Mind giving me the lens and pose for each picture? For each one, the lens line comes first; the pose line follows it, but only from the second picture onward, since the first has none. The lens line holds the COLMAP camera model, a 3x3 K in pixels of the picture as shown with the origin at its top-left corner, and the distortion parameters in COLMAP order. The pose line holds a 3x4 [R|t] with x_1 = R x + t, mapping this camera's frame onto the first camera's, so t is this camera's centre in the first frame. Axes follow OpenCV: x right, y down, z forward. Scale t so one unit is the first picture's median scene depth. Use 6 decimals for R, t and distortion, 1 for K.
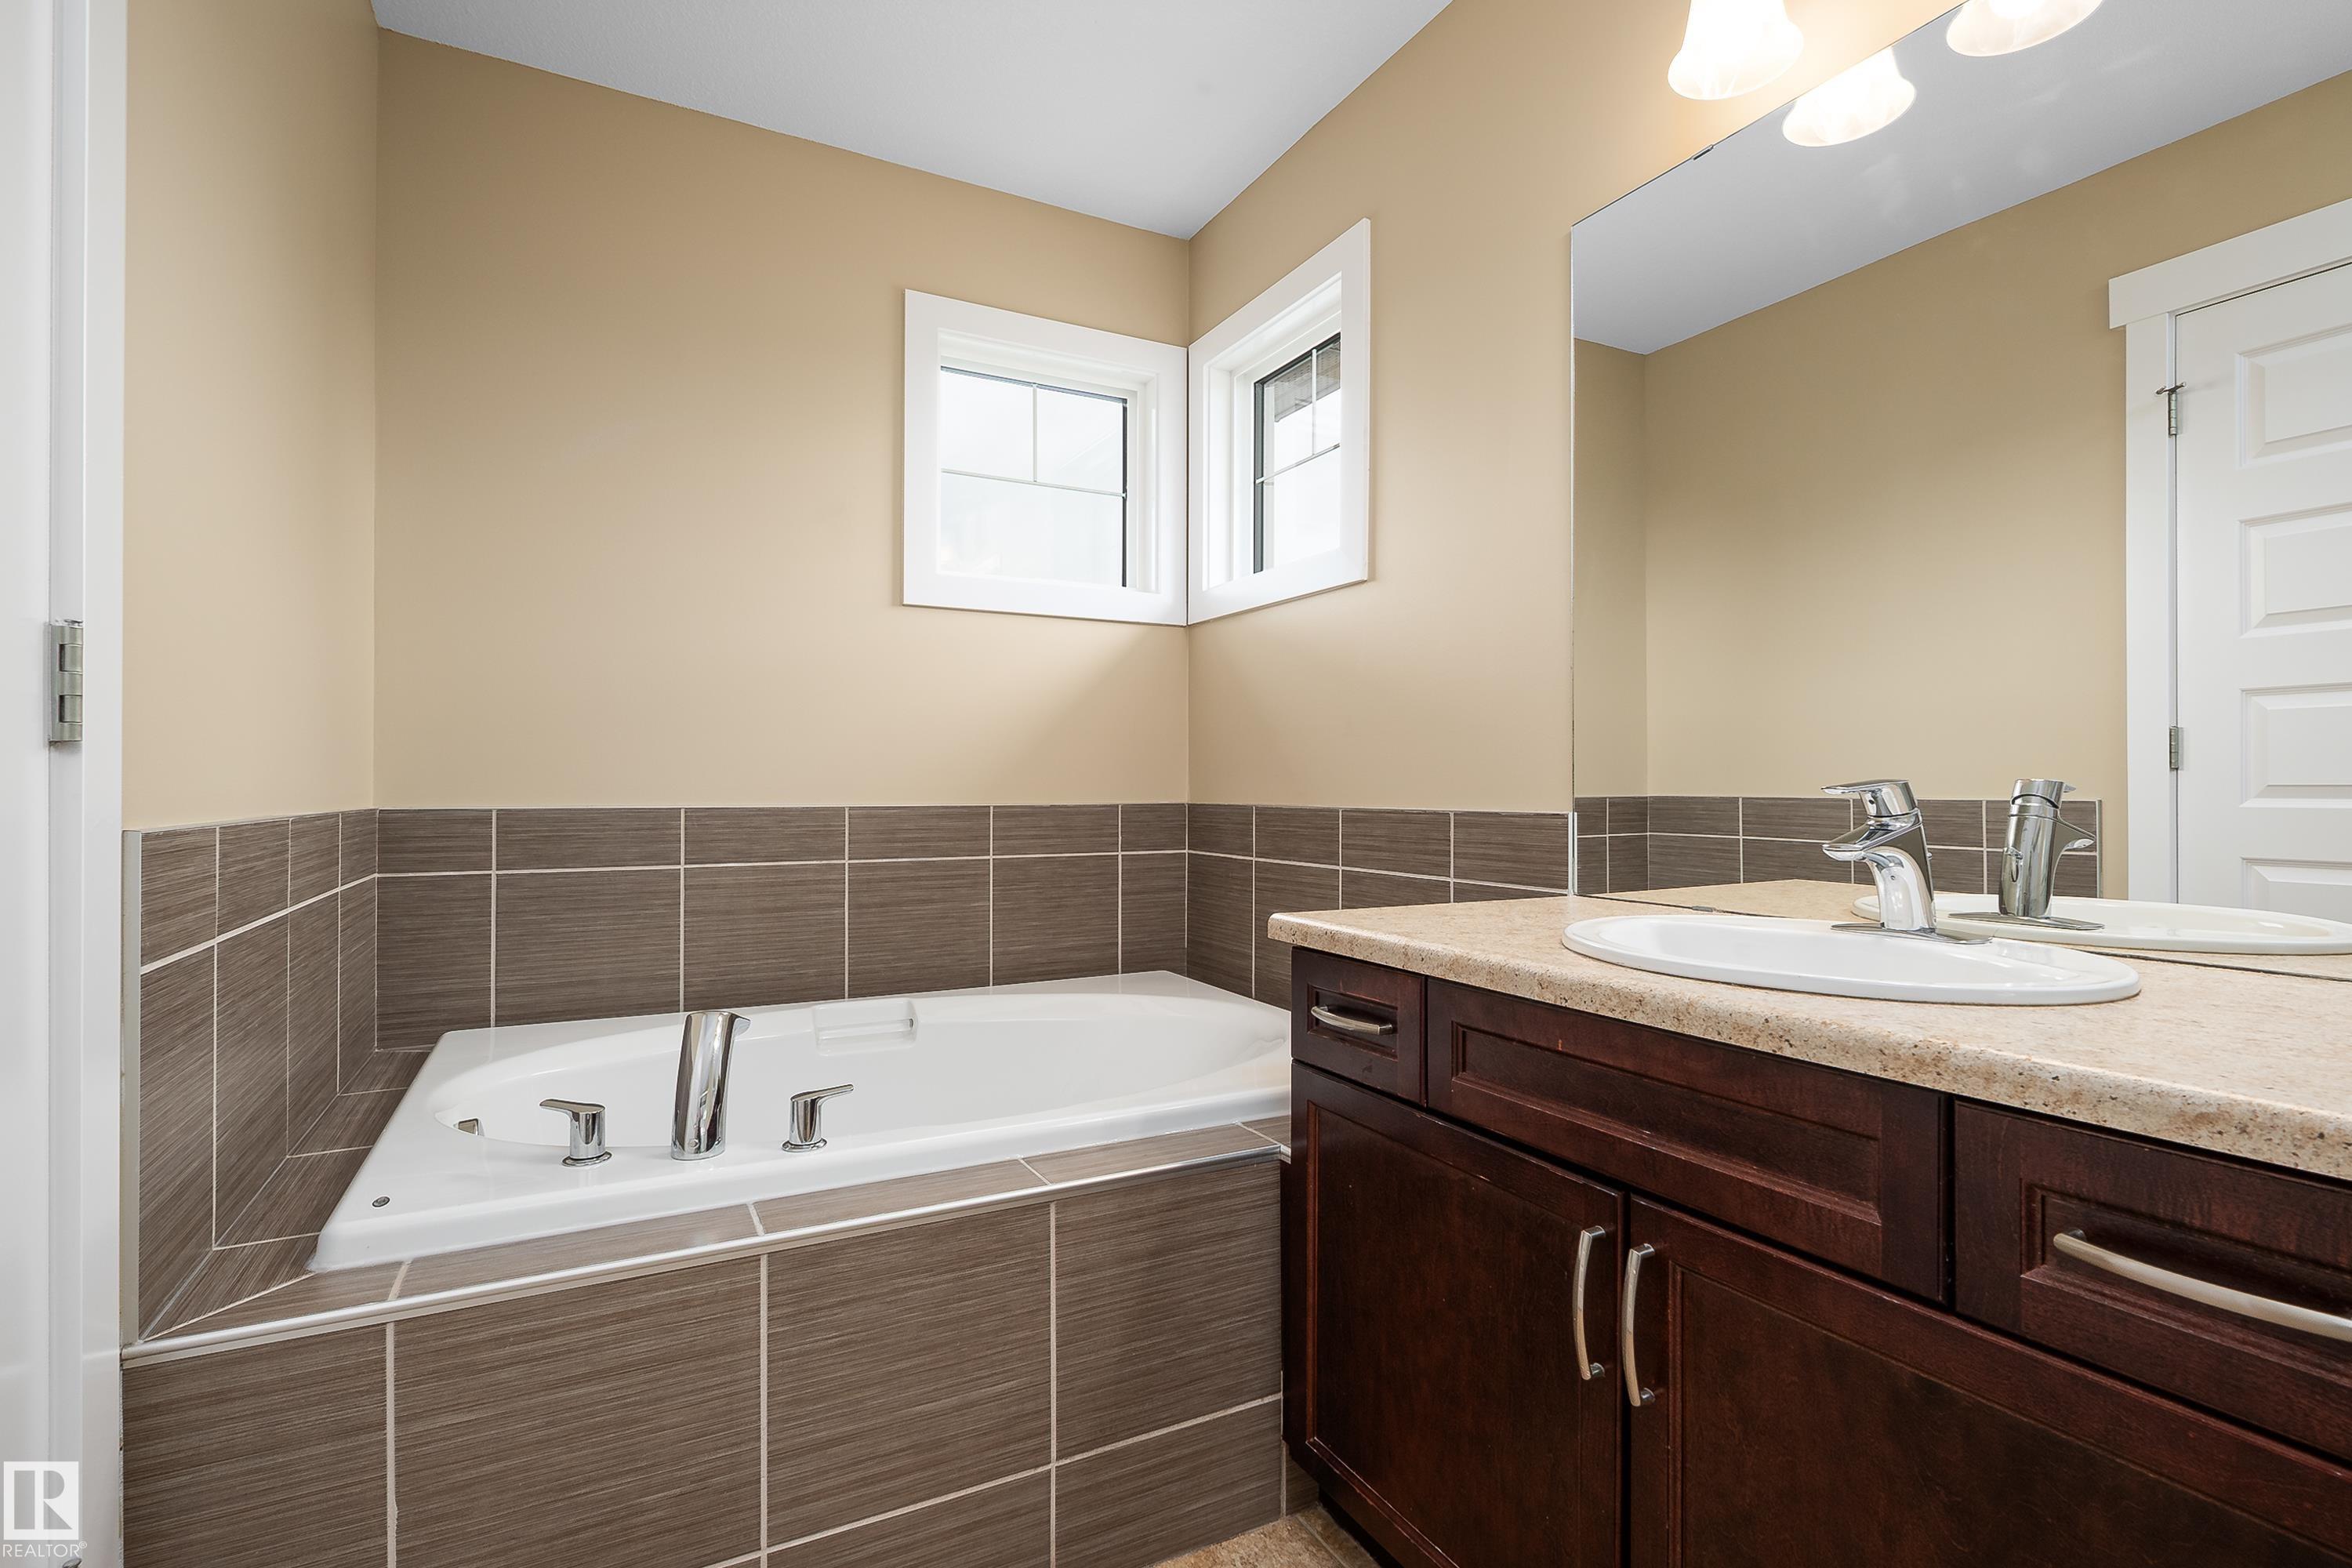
lens RADIAL K [[1115.9, 0, 1171.8], [0, 1115.9, 804.4], [0, 0, 1]] dist [-0.001193, -0.000586]
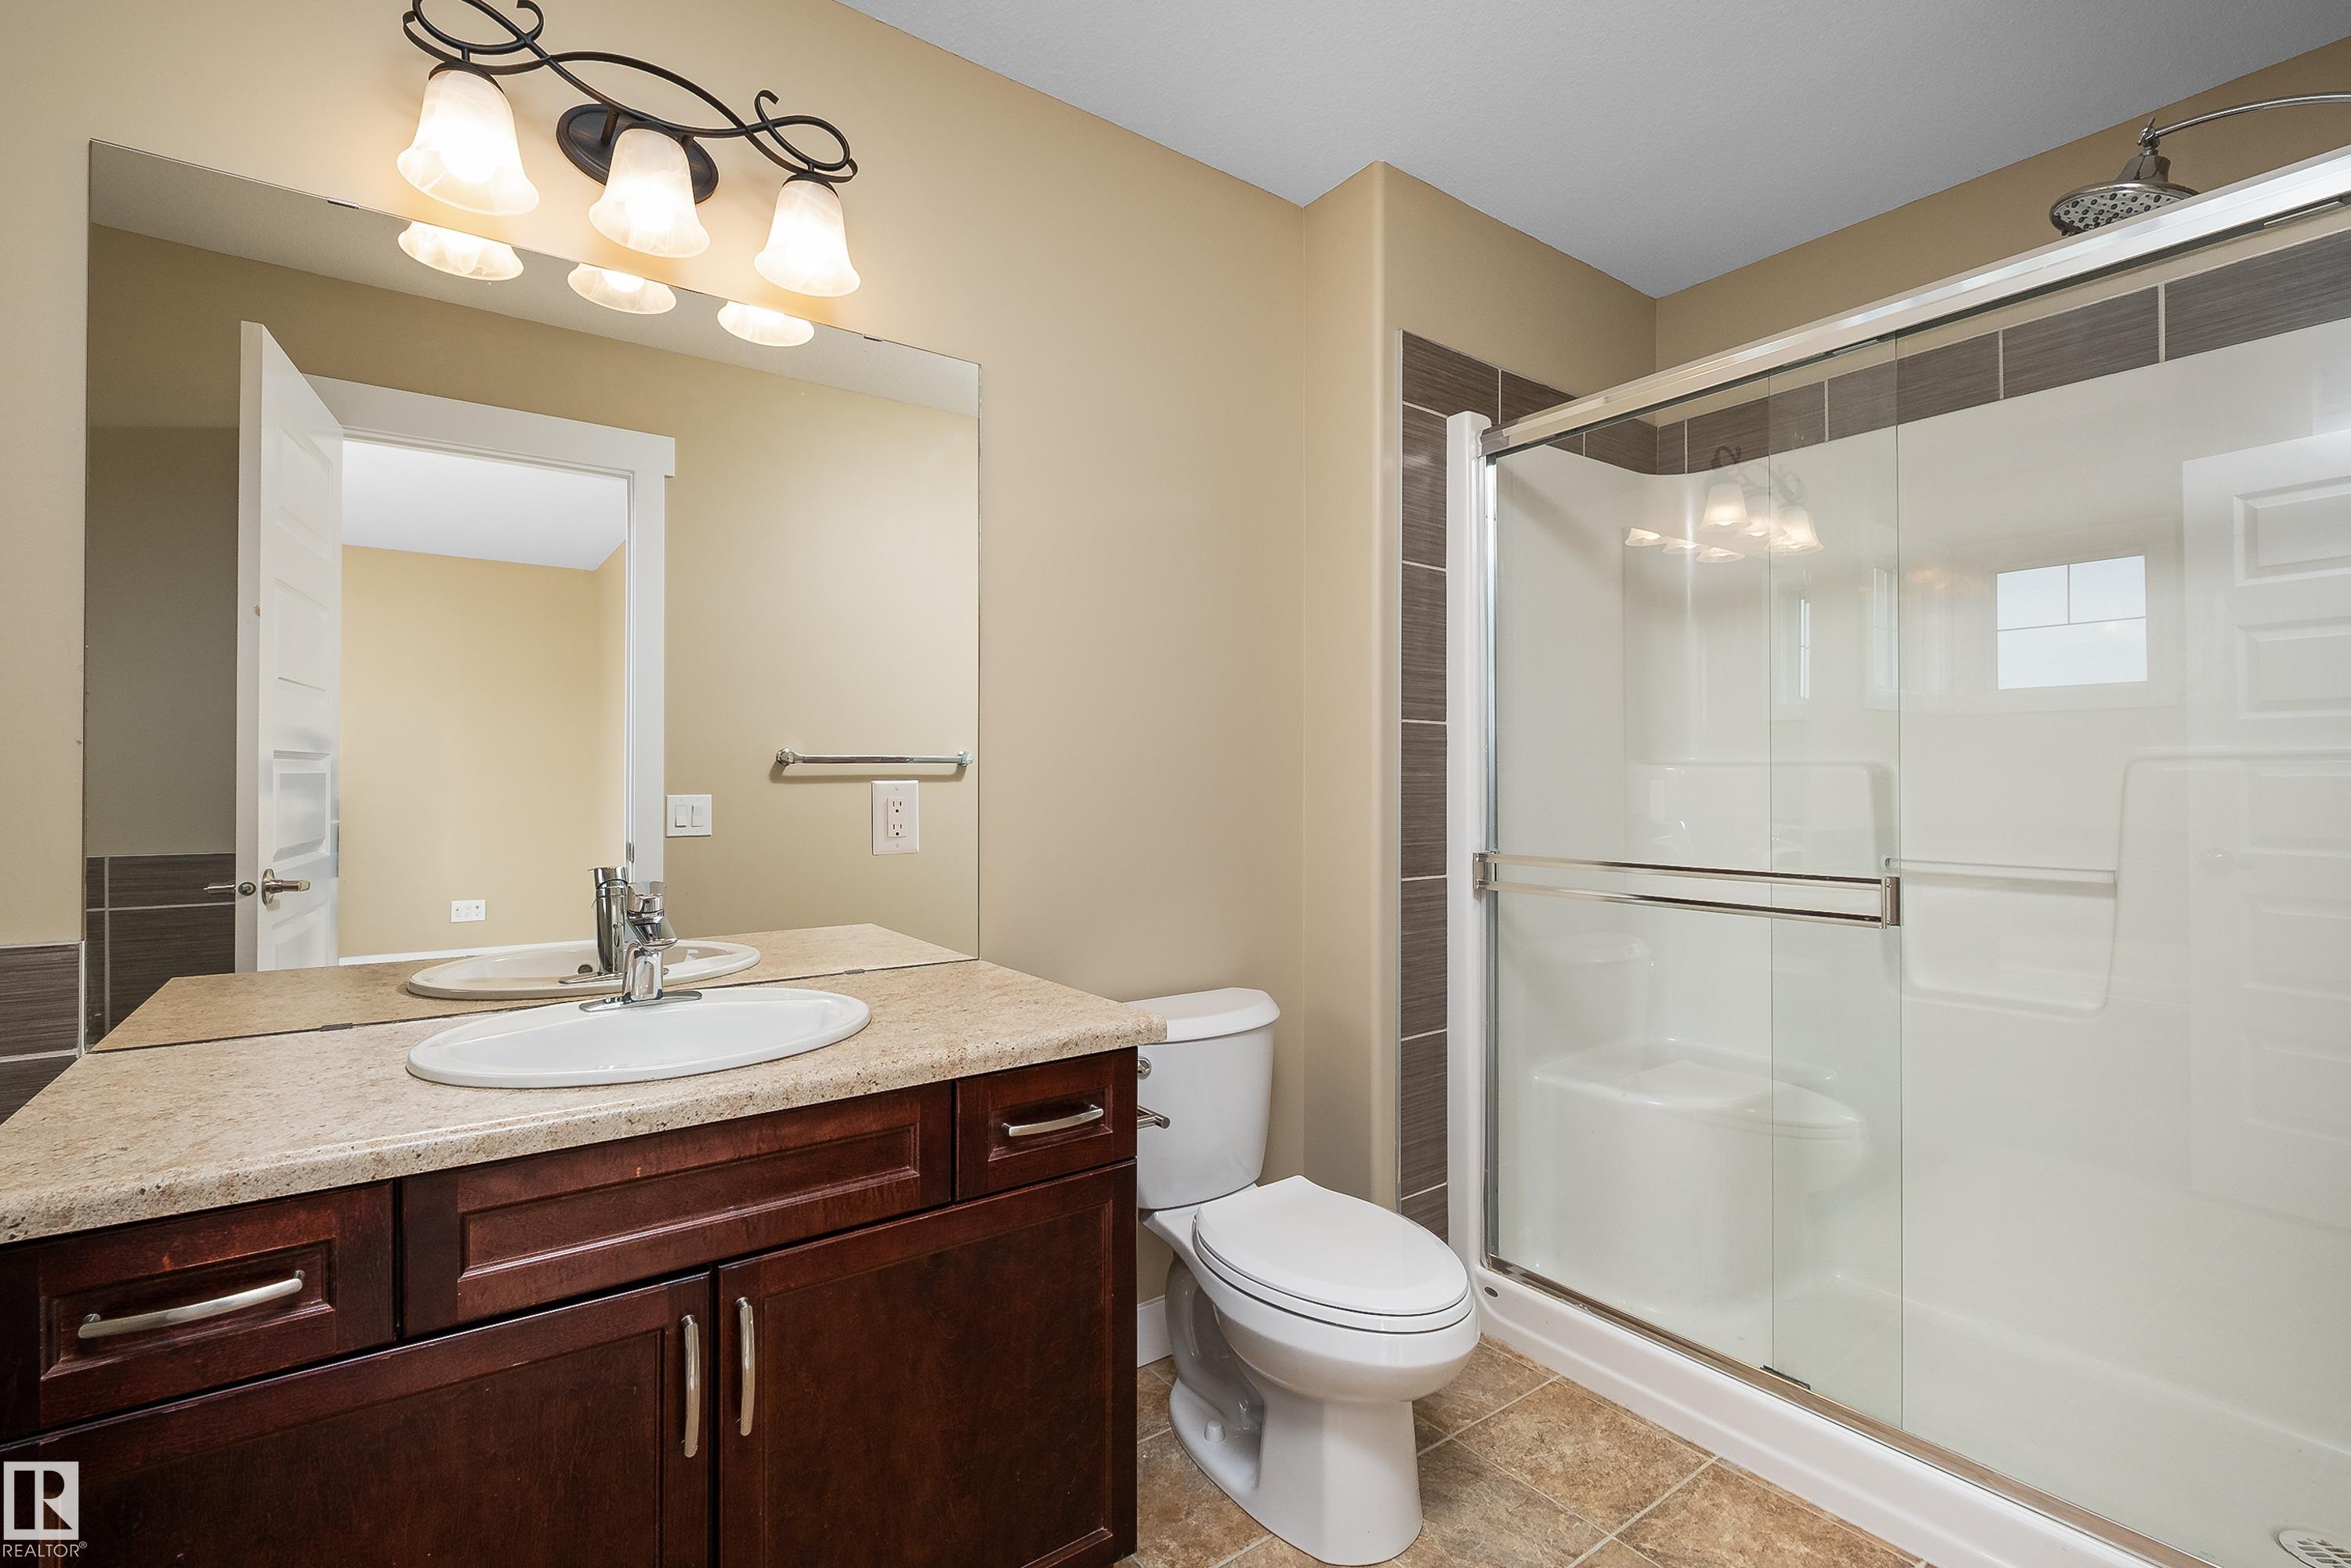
lens RADIAL K [[1061.6, 0, 1197.8], [0, 1061.6, 780.6], [0, 0, 1]] dist [-0.001486, -0.002071]
pose [[-0.156091, -0.001328, 0.987742, -0.804557], [0.013337, 0.999905, 0.003452, -0.166928], [-0.987653, 0.013712, -0.156058, 0.700302]]
